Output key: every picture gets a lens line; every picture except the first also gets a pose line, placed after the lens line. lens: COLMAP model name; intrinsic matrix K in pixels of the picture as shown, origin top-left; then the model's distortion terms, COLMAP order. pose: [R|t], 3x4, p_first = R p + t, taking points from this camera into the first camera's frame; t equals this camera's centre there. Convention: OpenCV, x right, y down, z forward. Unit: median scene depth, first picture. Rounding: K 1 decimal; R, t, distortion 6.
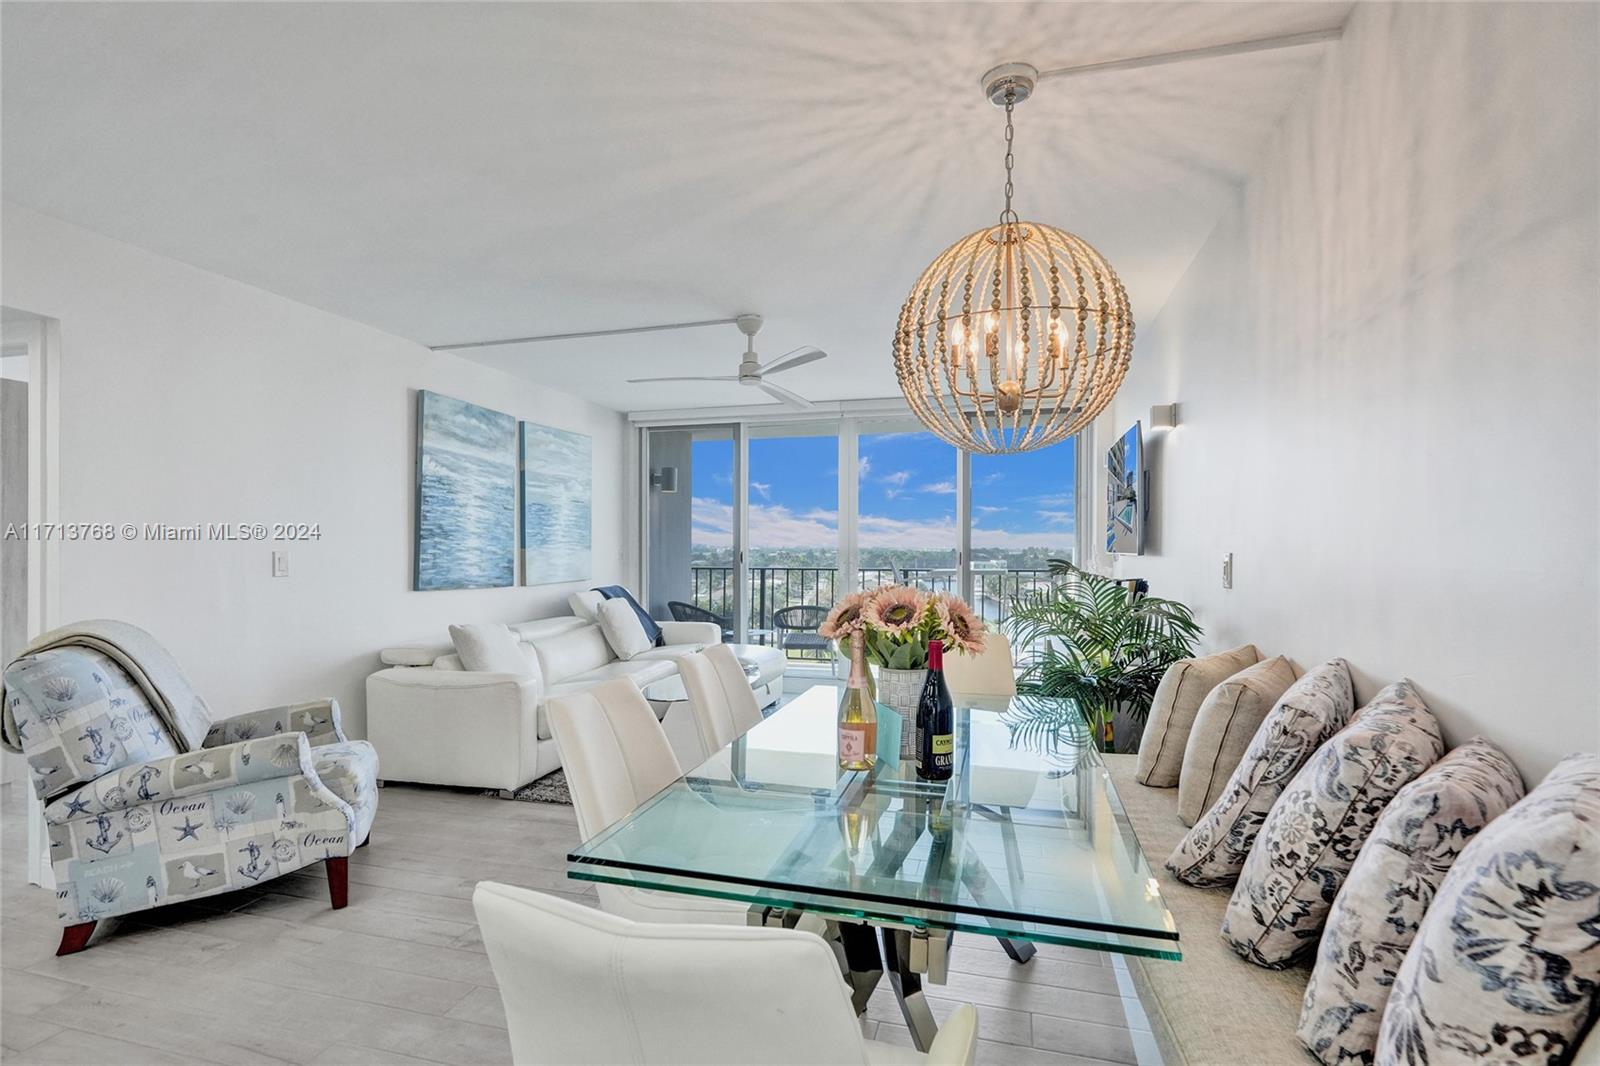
lens RADIAL K [[748.4, 0, 804.0], [0, 748.4, 551.5], [0, 0, 1]] dist [-0.001591, 0.000279]
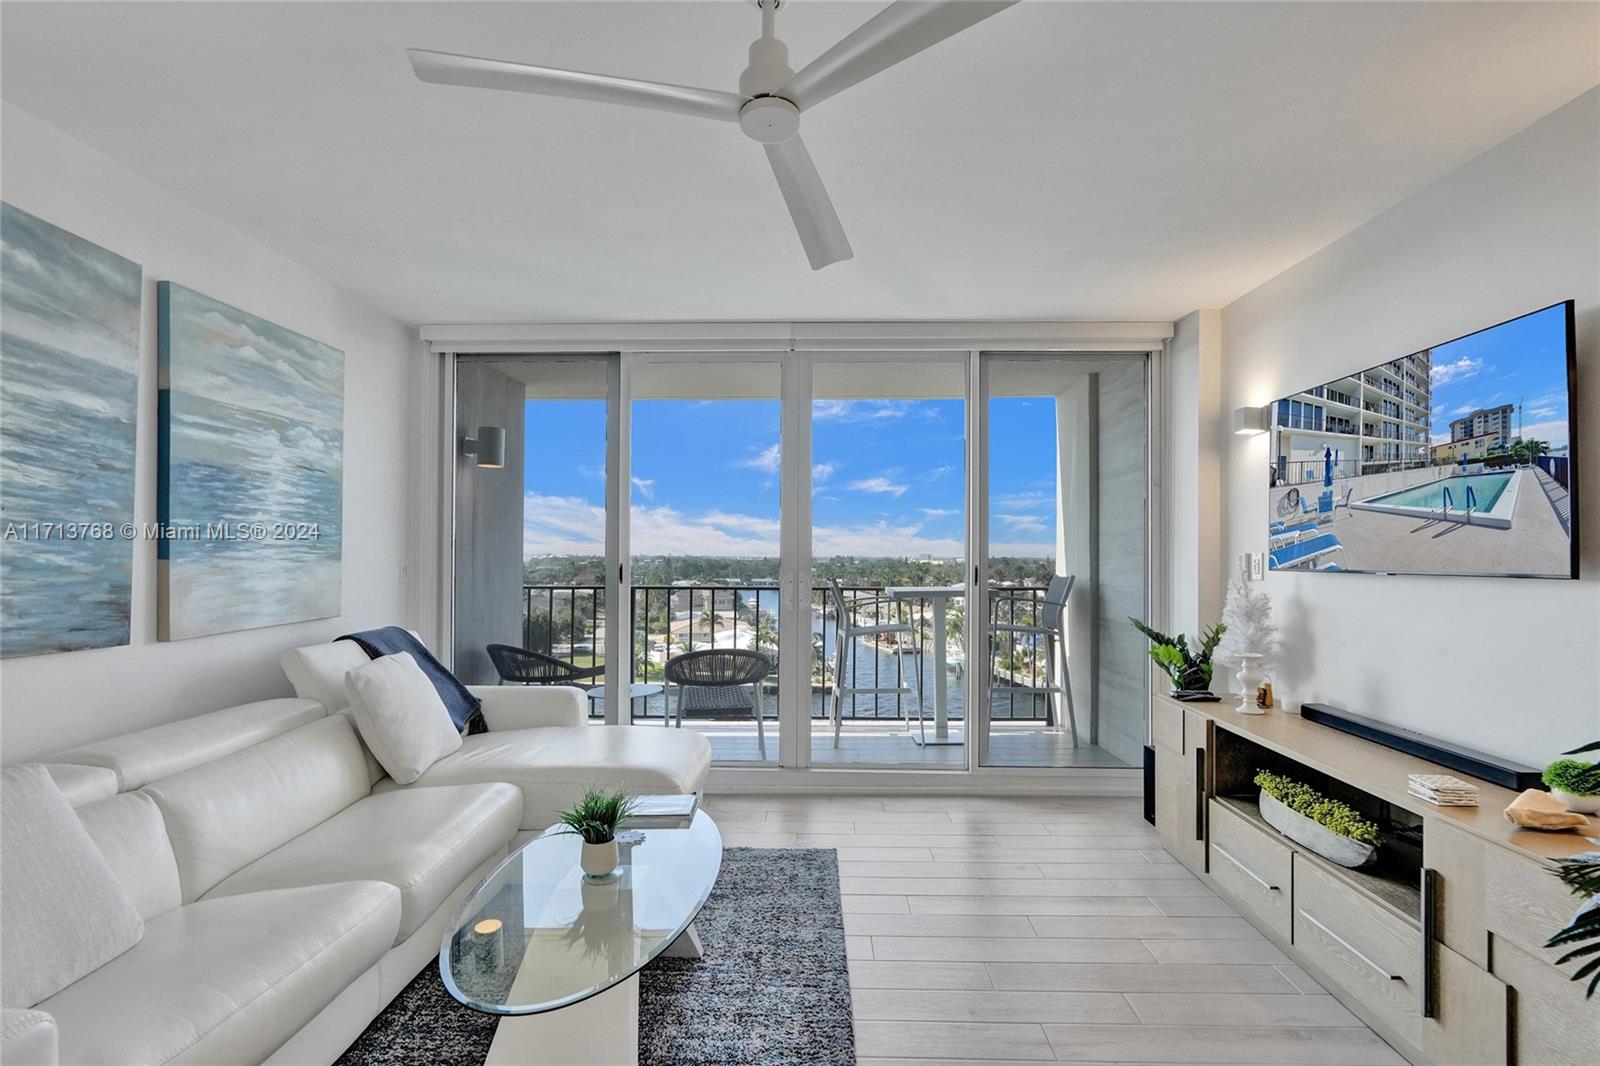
lens RADIAL K [[735.3, 0, 795.7], [0, 735.3, 548.4], [0, 0, 1]] dist [0.000499, 0.000335]
pose [[0.971311, 0.005259, 0.237756, -0.114433], [-0.001573, 0.999876, -0.015691, -0.004496], [-0.237809, 0.014867, 0.971198, 0.503867]]
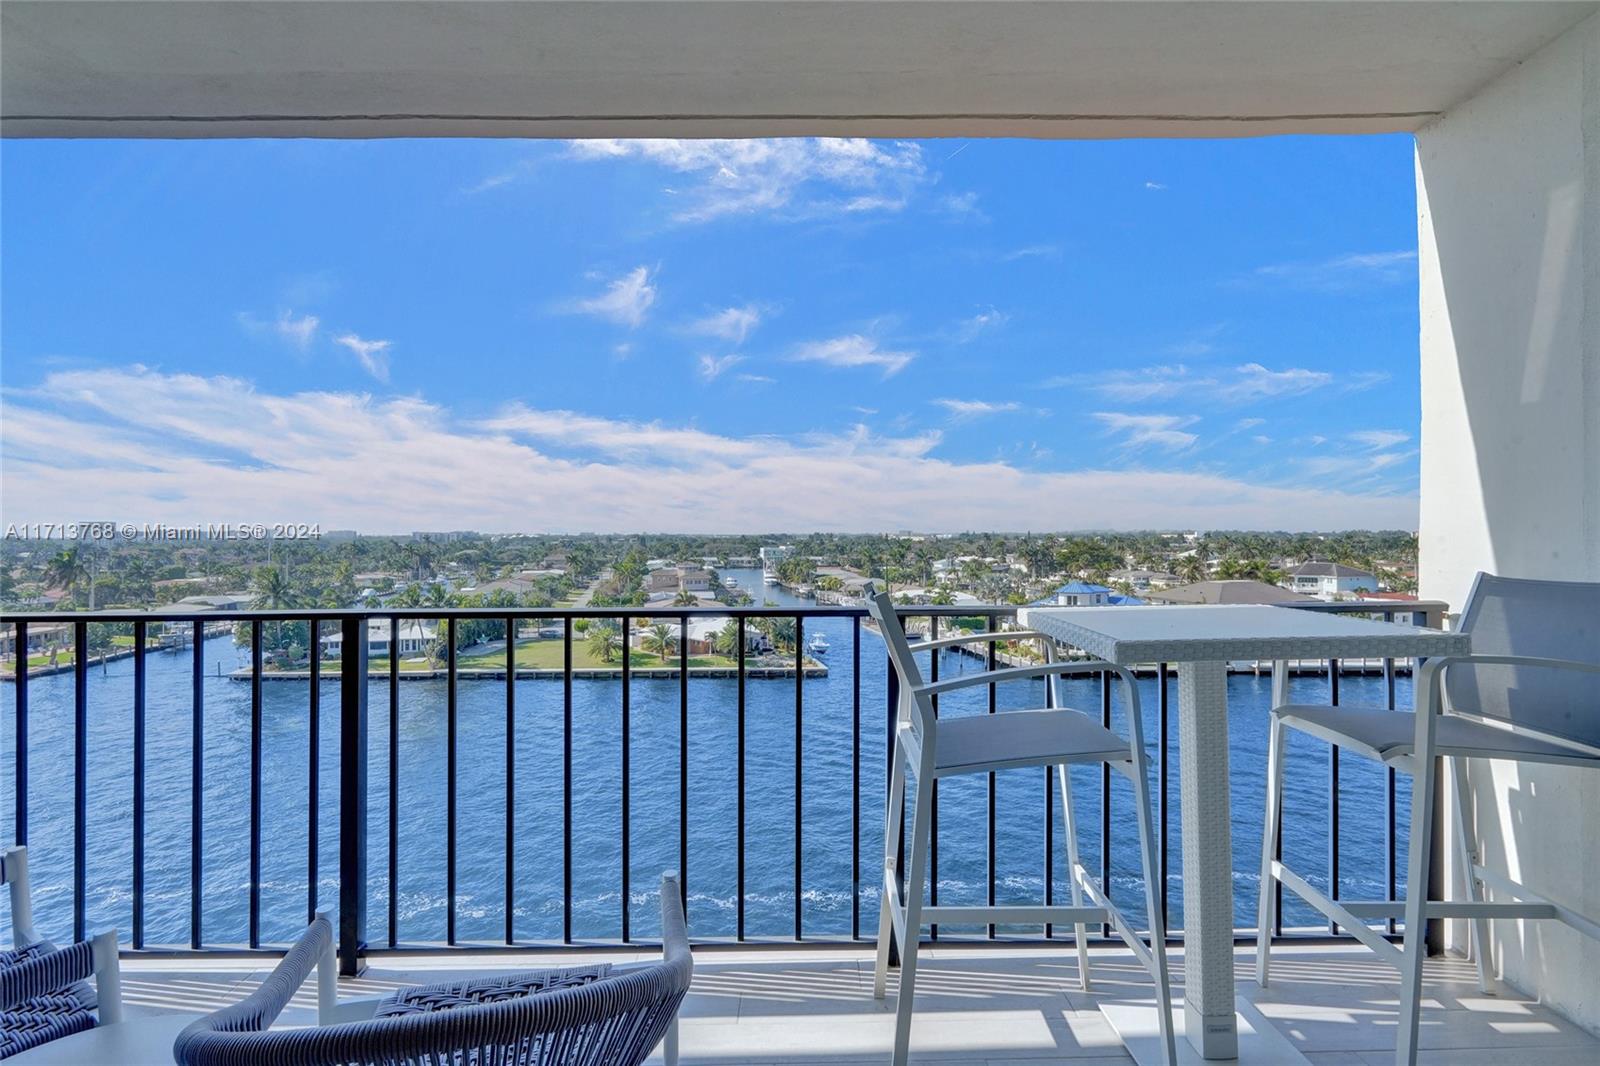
lens RADIAL K [[745.3, 0, 806.2], [0, 745.3, 532.8], [0, 0, 1]] dist [-0.000783, -0.000219]
pose [[0.960382, -0.005695, 0.278629, 0.083446], [0.007806, 0.999949, -0.006469, 0.016703], [-0.278578, 0.008388, 0.960377, 1.035607]]
